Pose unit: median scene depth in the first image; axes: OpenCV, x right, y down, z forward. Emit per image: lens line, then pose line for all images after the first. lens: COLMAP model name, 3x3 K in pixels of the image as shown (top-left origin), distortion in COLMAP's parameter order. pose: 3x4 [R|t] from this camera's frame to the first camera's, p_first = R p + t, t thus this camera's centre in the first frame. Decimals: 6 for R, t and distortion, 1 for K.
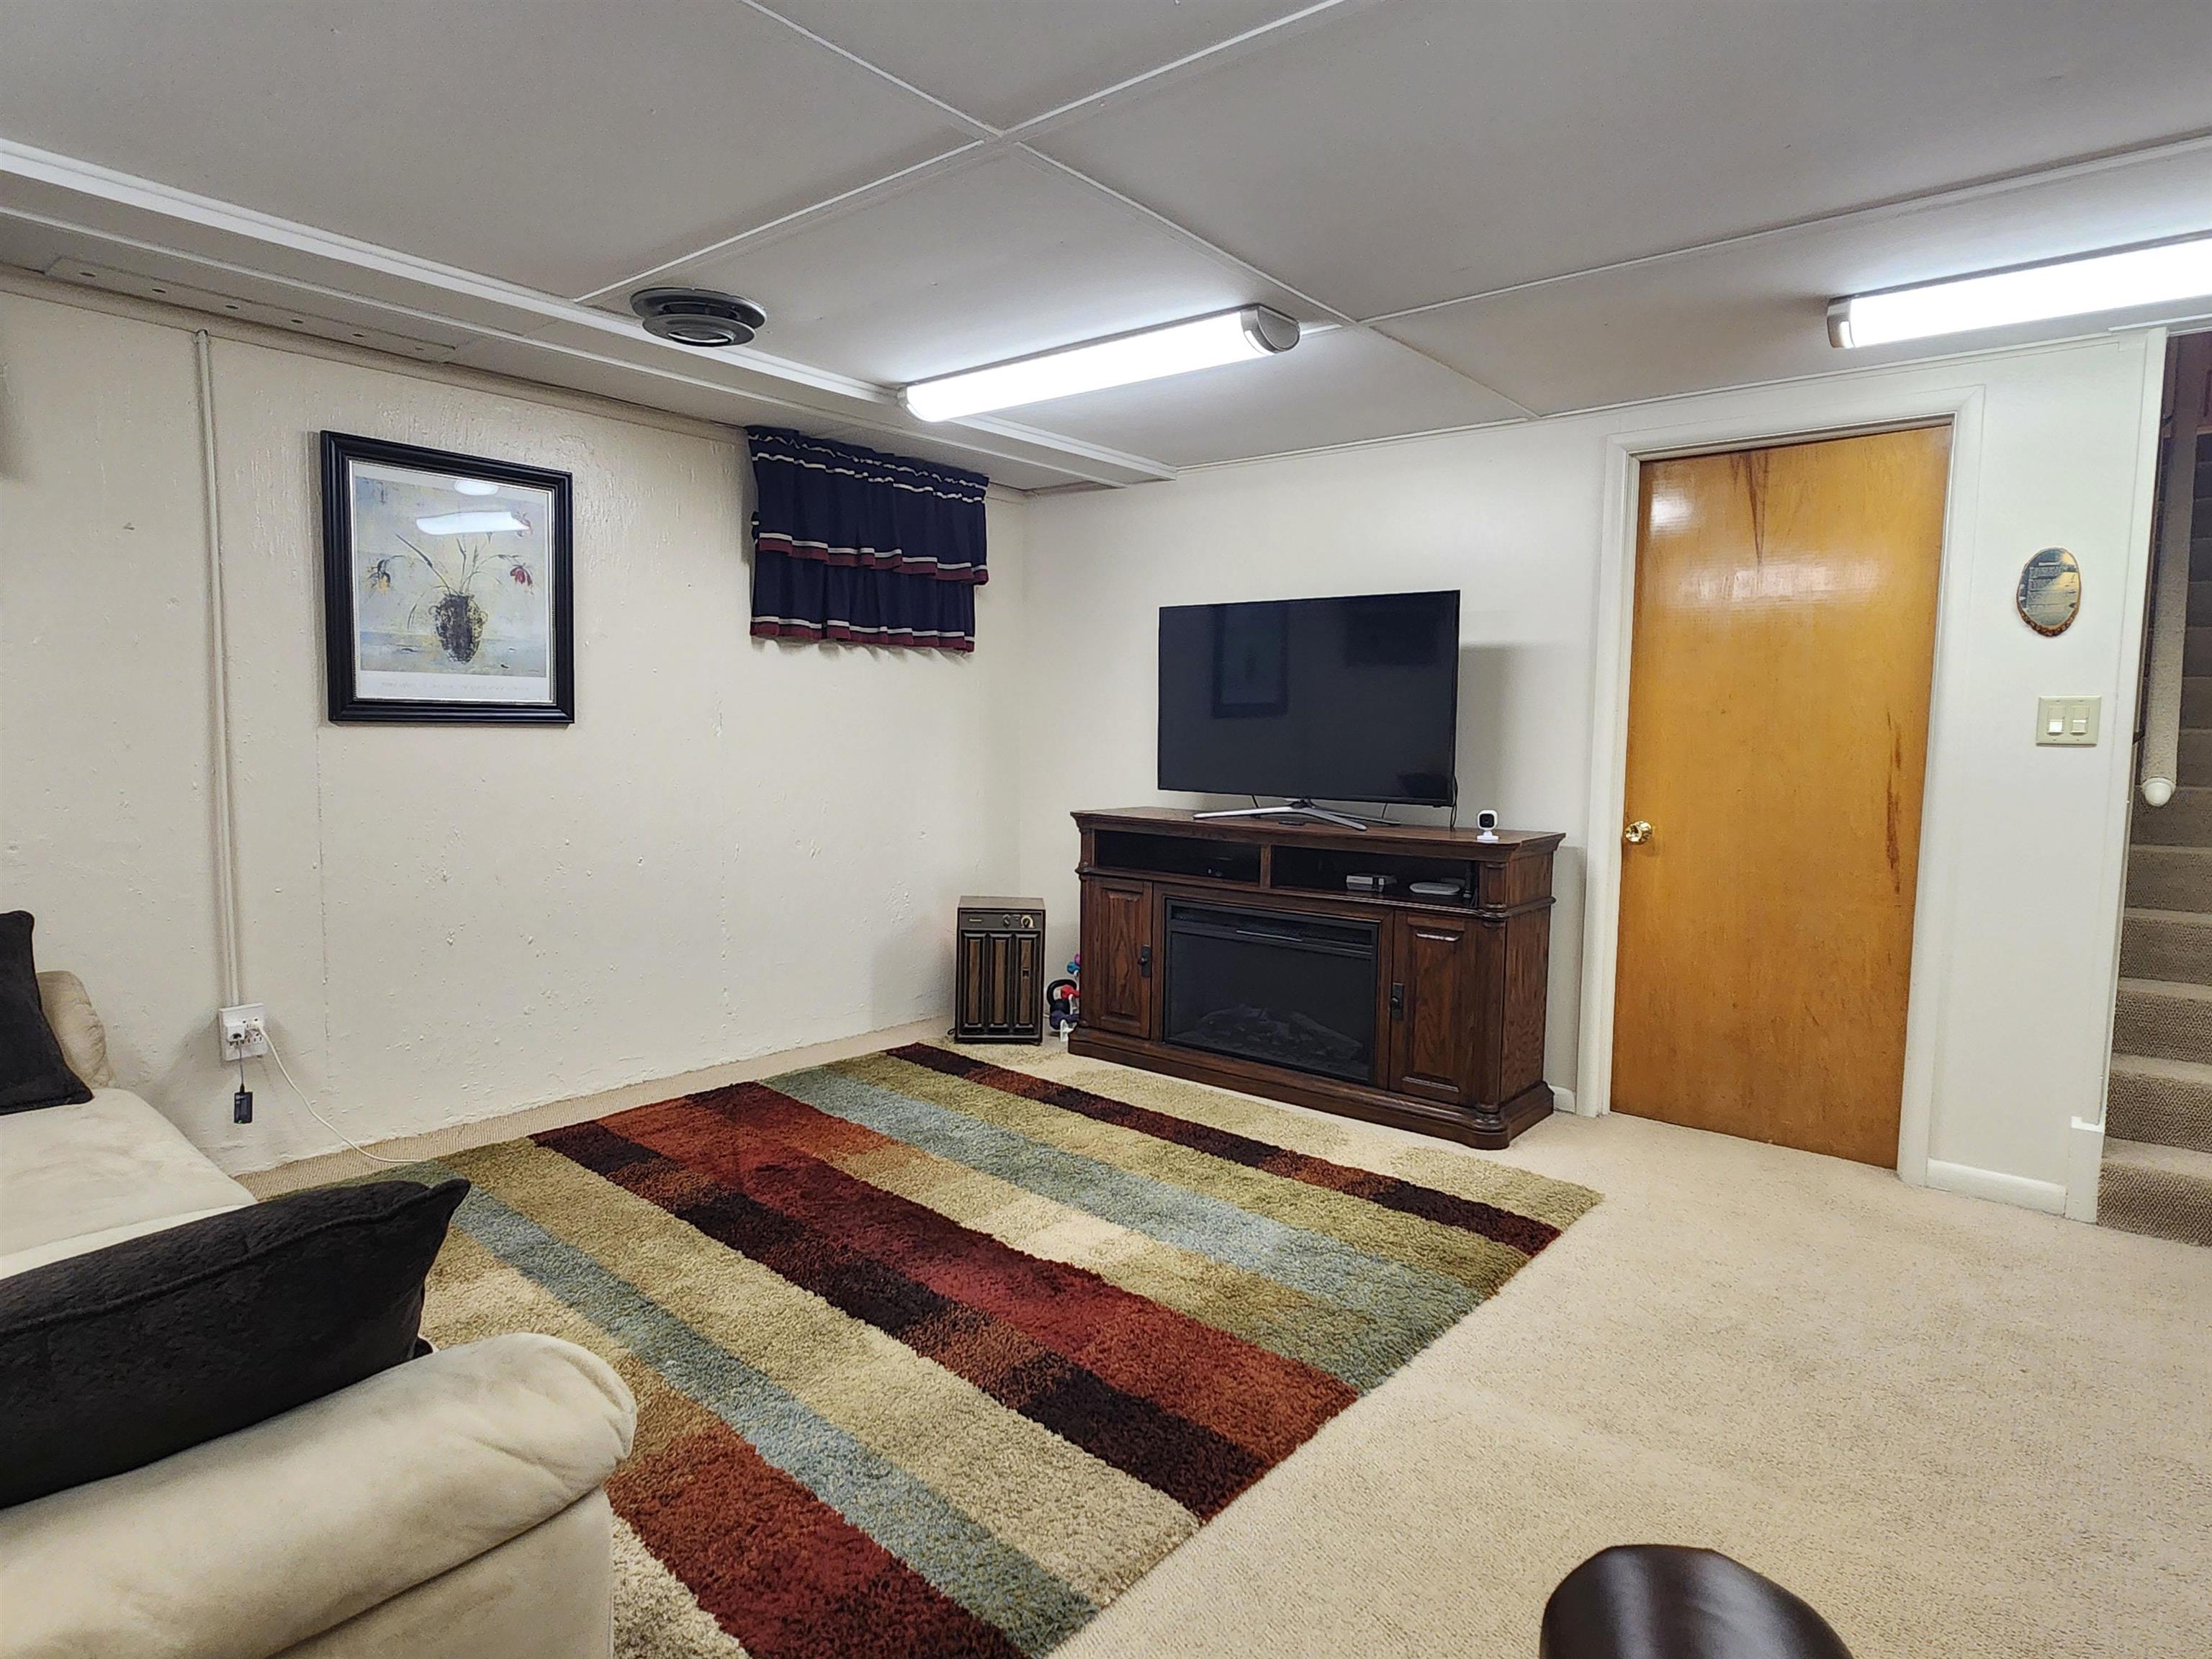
lens RADIAL K [[1327.3, 0, 1099.2], [0, 1327.3, 835.5], [0, 0, 1]] dist [-0.000125, -0.001134]
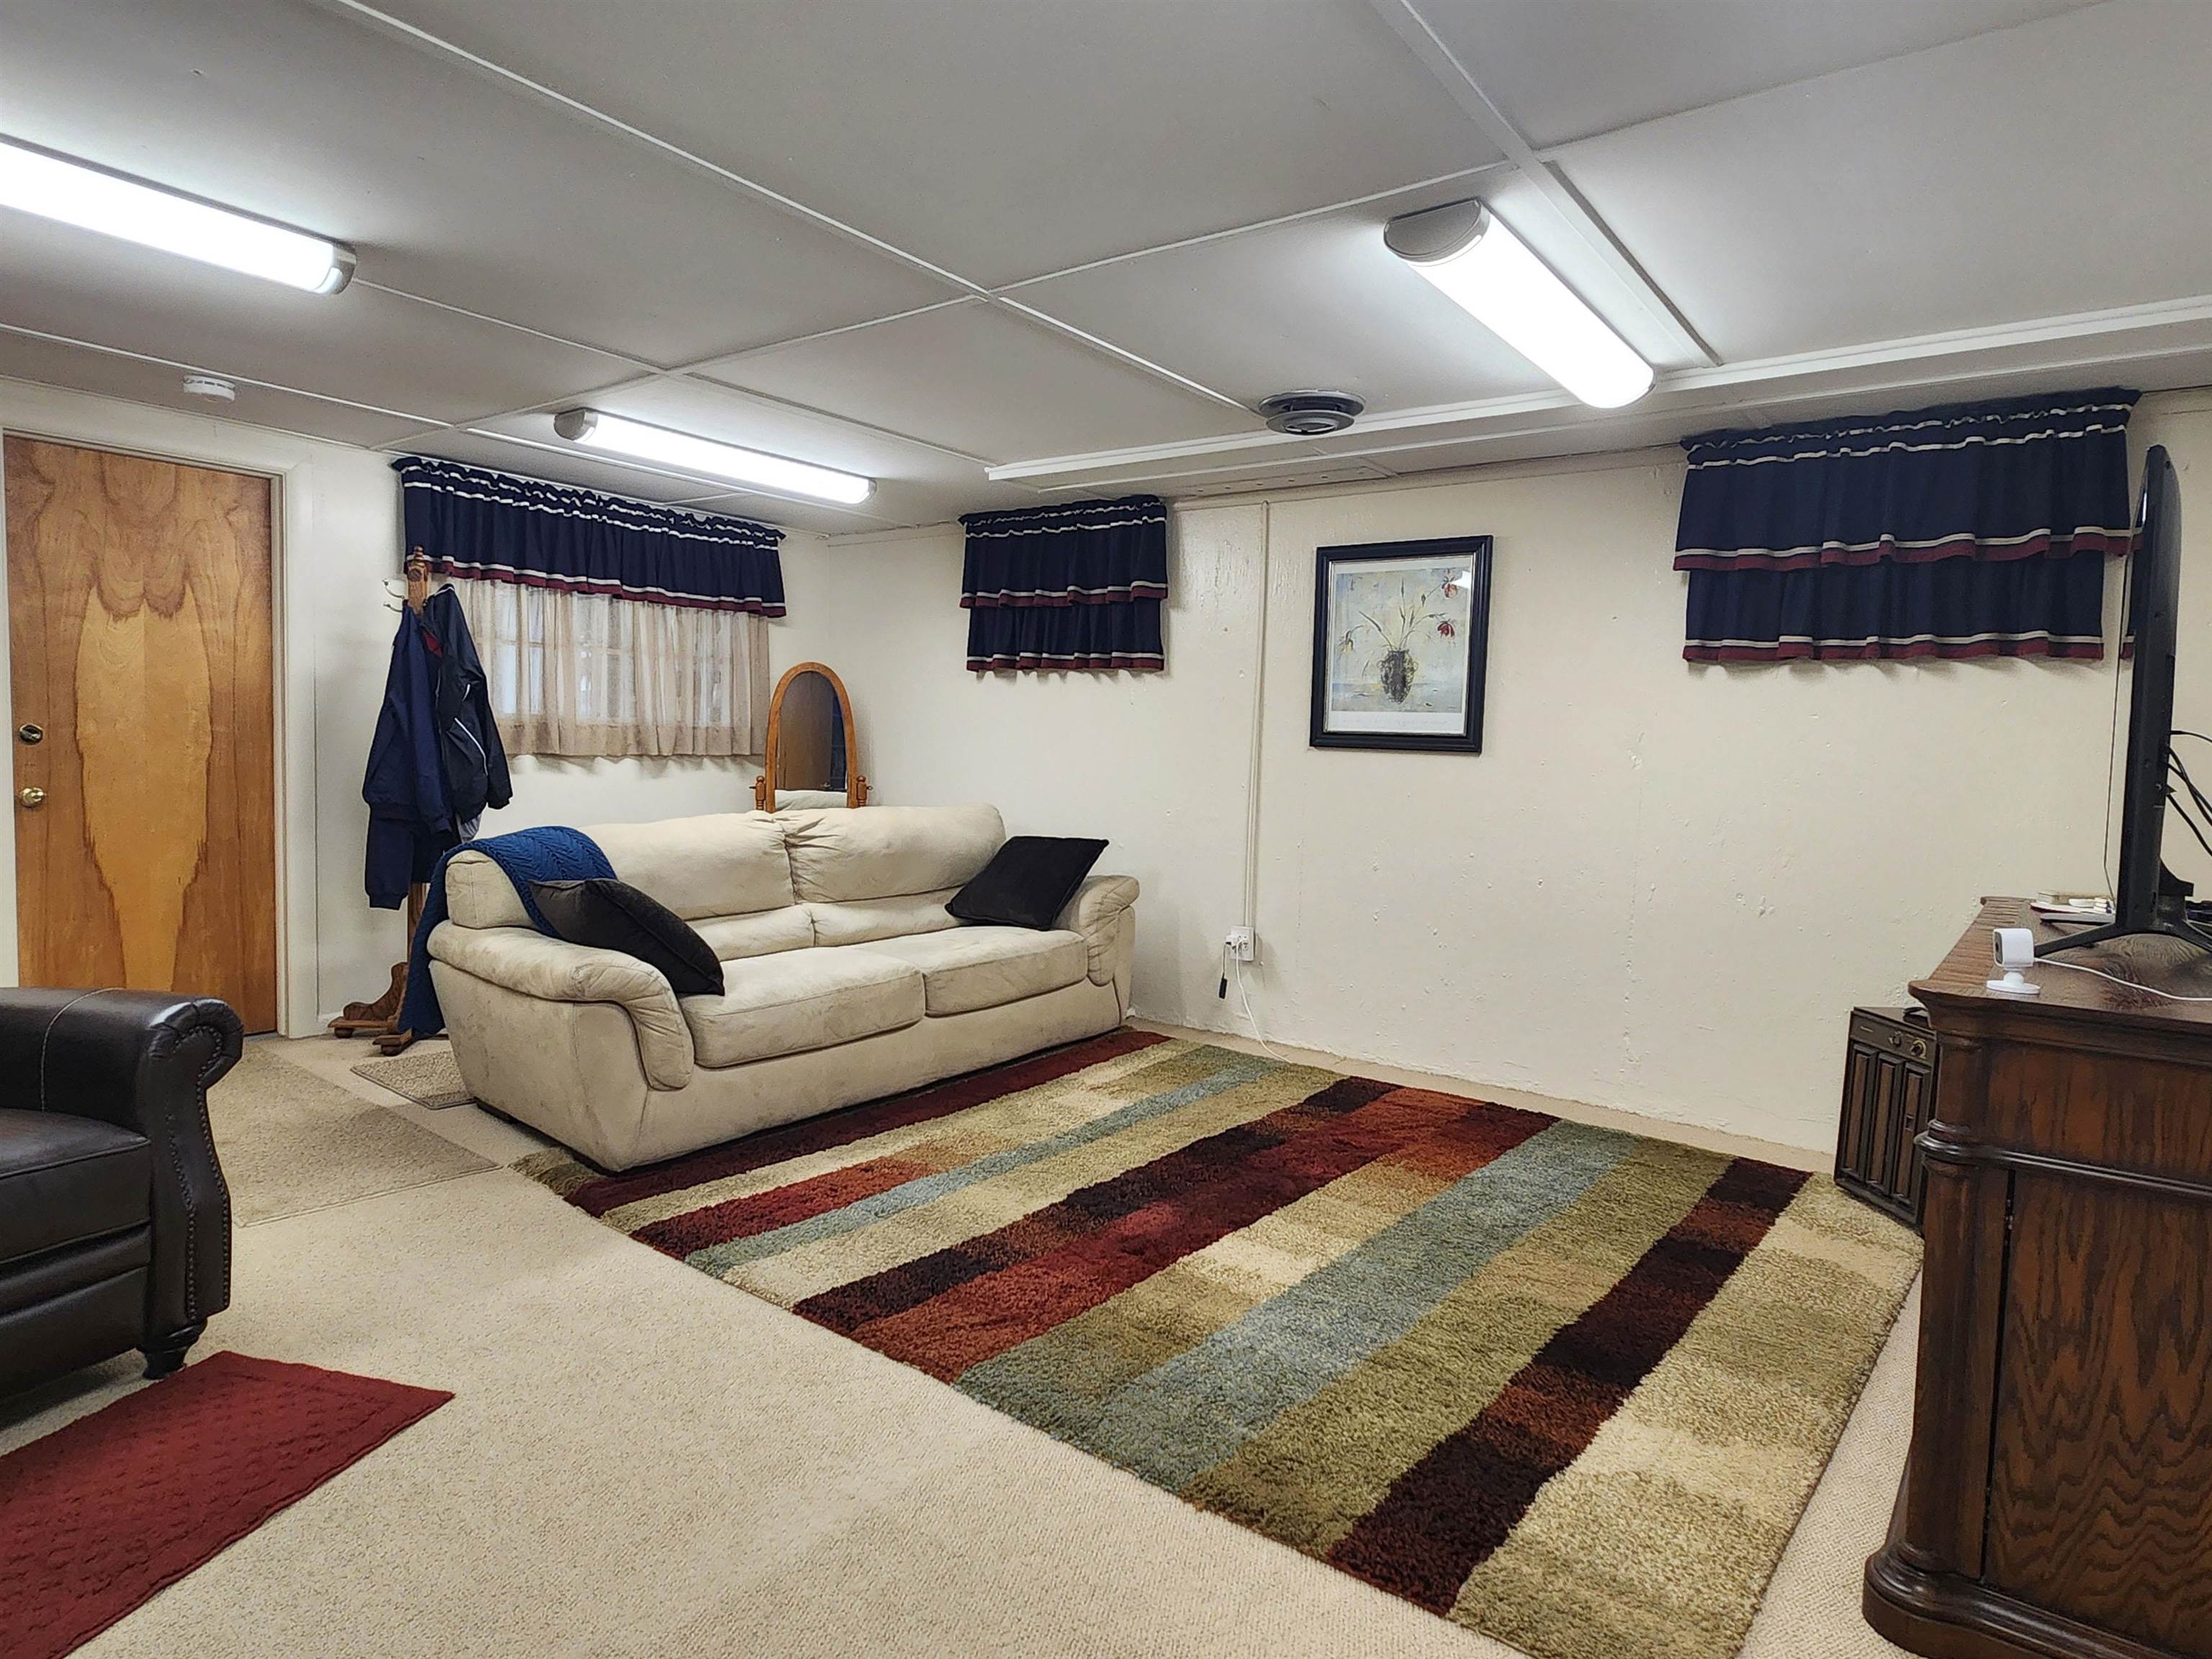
lens RADIAL K [[1327.3, 0, 1099.2], [0, 1327.3, 835.5], [0, 0, 1]] dist [-0.000125, -0.001134]
pose [[-0.014382, 0.053576, -0.998460, 0.813495], [-0.120565, 0.991185, 0.054922, -0.039036], [0.992601, 0.121170, -0.007796, 0.741353]]
